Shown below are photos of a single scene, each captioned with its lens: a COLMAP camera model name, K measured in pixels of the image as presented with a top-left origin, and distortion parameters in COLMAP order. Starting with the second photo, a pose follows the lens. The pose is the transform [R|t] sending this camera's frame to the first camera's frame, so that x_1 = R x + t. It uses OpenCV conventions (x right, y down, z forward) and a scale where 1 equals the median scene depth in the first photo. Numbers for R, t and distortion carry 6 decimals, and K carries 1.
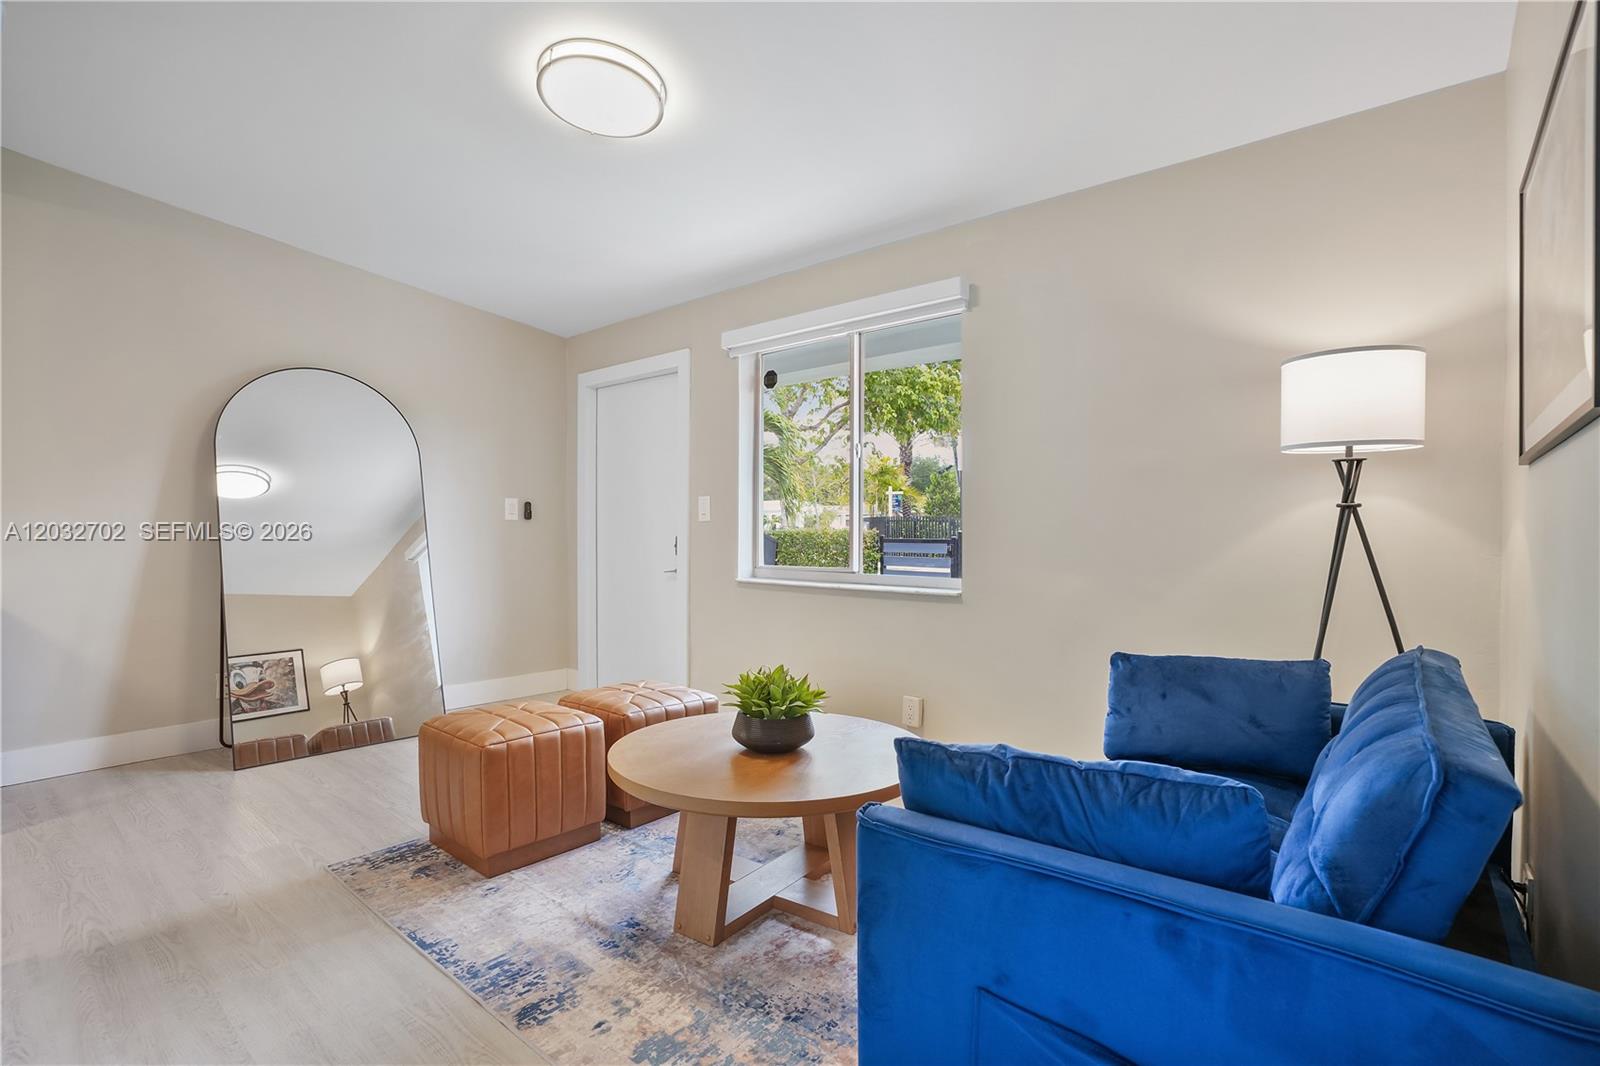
lens RADIAL K [[747.1, 0, 802.4], [0, 747.1, 538.4], [0, 0, 1]] dist [-0.072080, 0.024504]
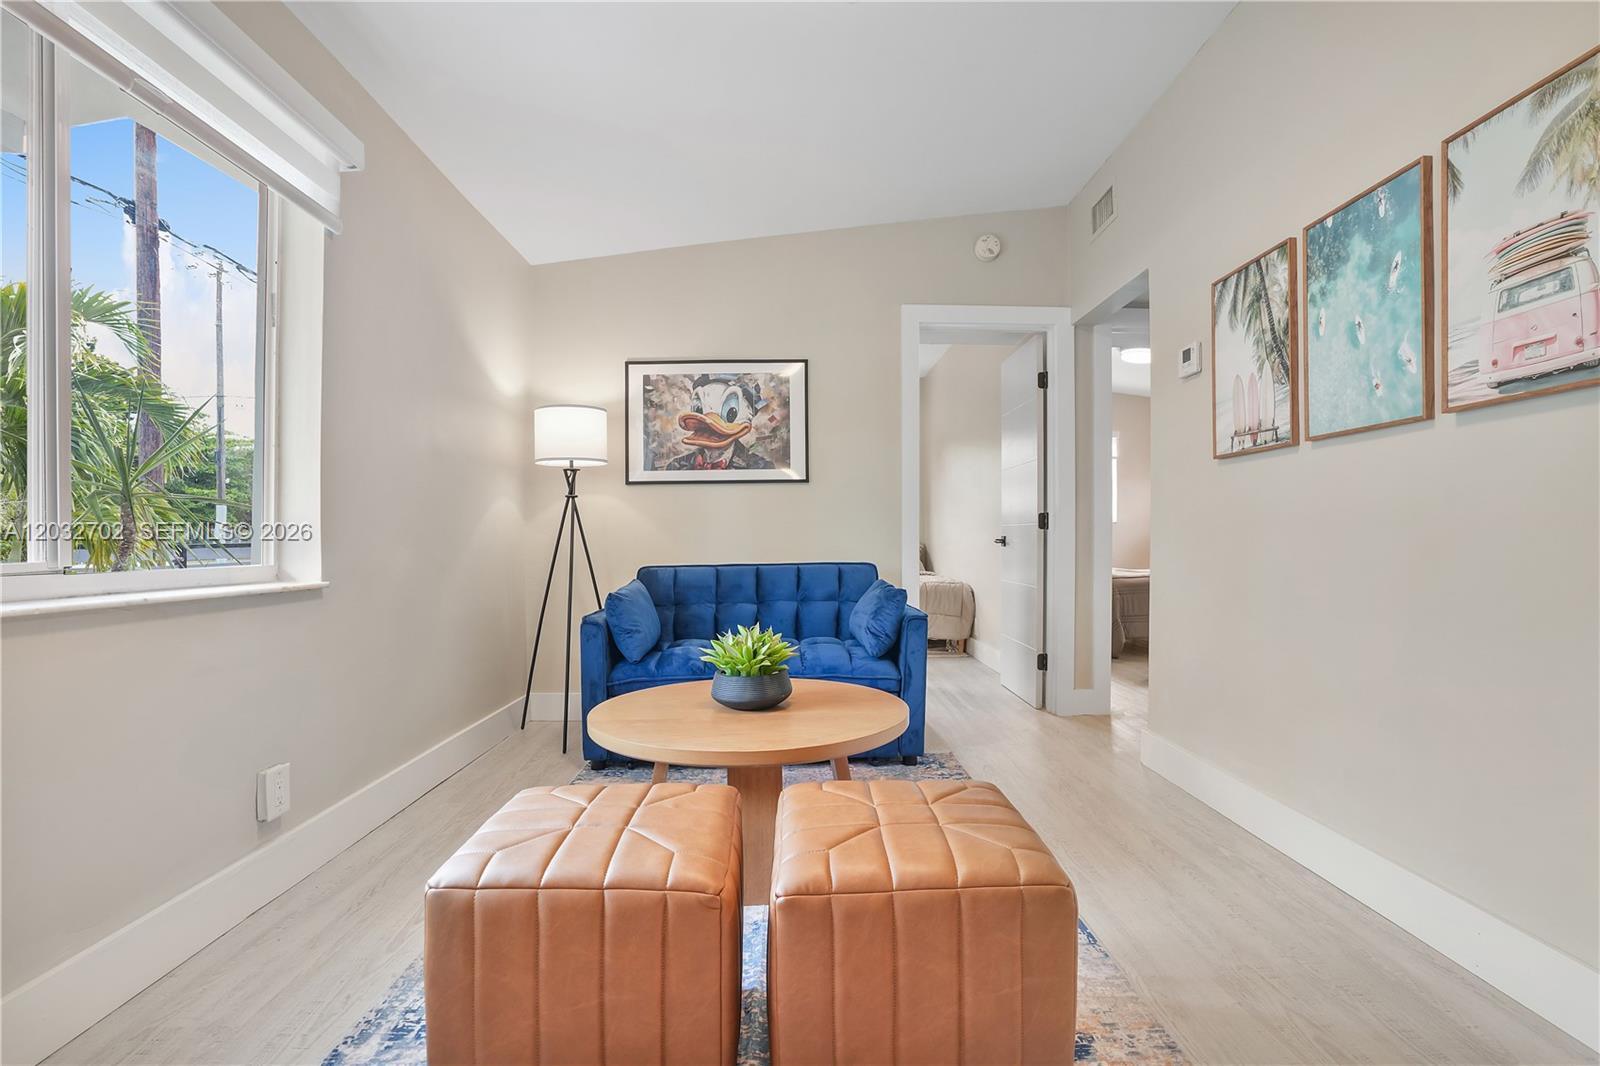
lens RADIAL K [[747.1, 0, 802.4], [0, 747.1, 538.4], [0, 0, 1]] dist [-0.072080, 0.024504]
pose [[-0.663521, 0.006476, 0.748129, -0.909722], [0.010109, 0.999949, 0.000310, 0.055031], [-0.748089, 0.007768, -0.663553, 1.749272]]
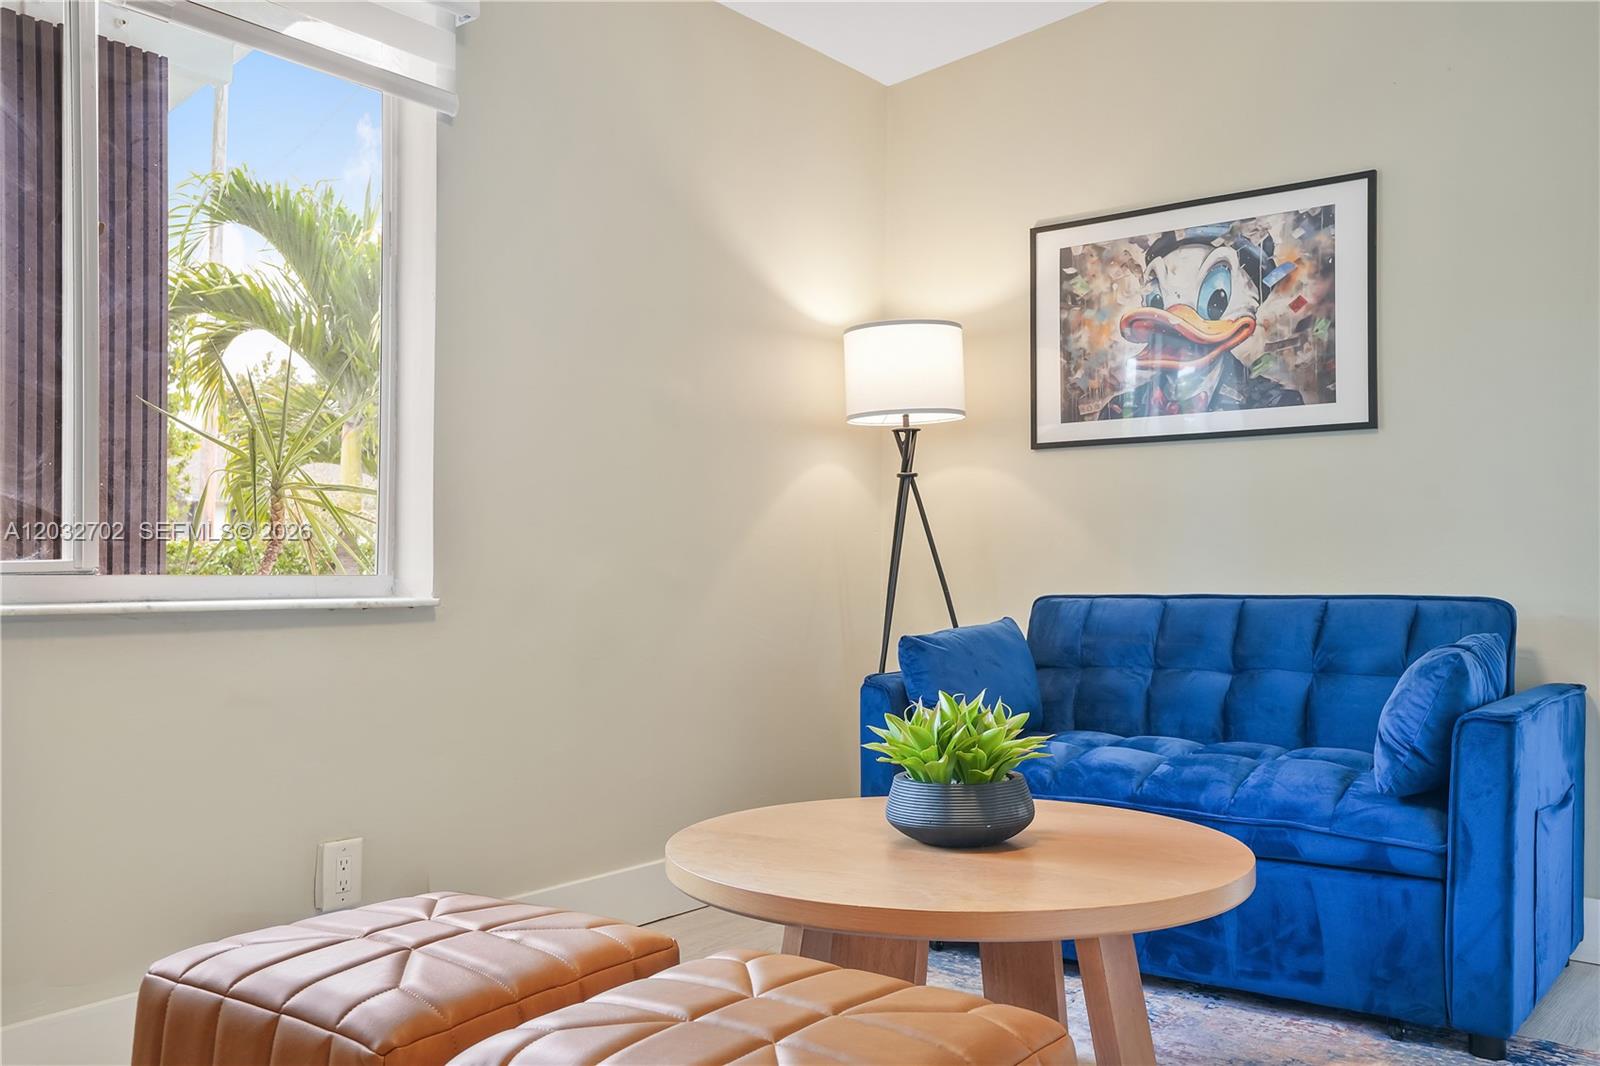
lens RADIAL K [[1419.6, 0, 800.0], [0, 1419.6, 533.0], [0, 0, 1]] dist [0.046860, 0.013218]
pose [[-0.060593, 0.023993, 0.997874, -1.191741], [0.002870, 0.999711, -0.023863, 0.080237], [-0.998158, 0.001418, -0.060644, 1.274569]]
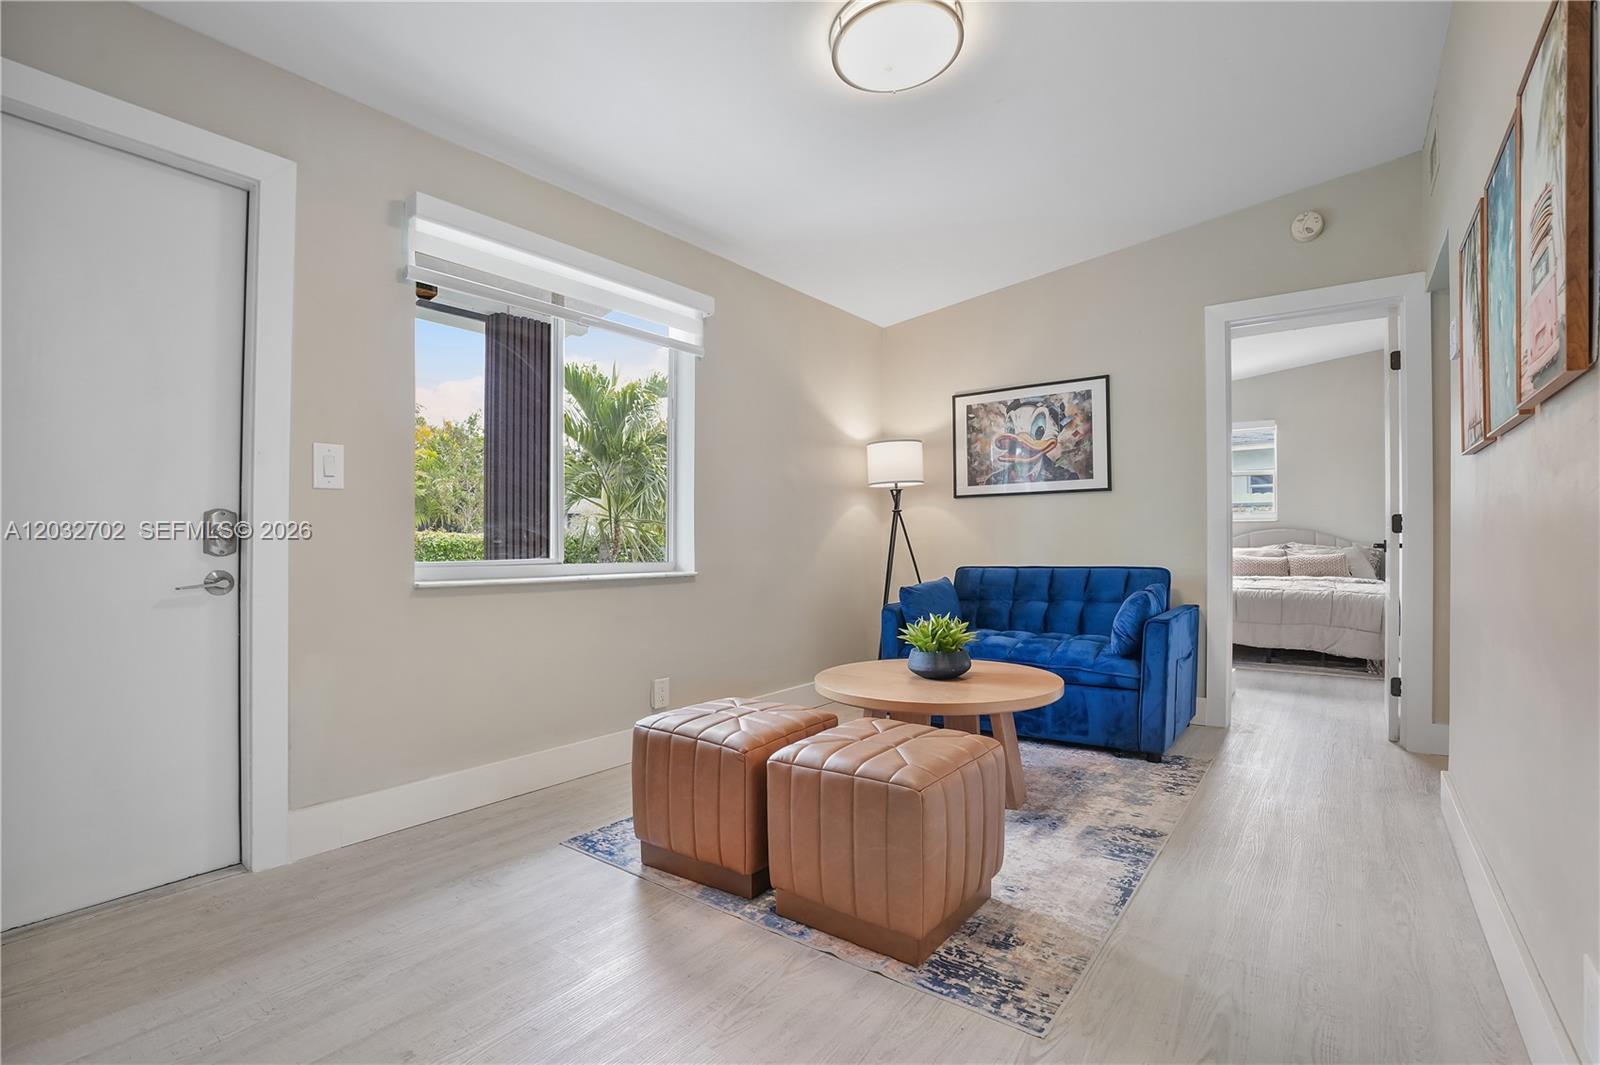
lens RADIAL K [[747.1, 0, 802.4], [0, 747.1, 537.9], [0, 0, 1]] dist [-0.072080, 0.024504]
pose [[-0.054332, 0.006684, 0.998501, -1.444343], [0.009897, 0.999932, -0.006155, 0.044169], [-0.998474, 0.009547, -0.054394, 1.411187]]
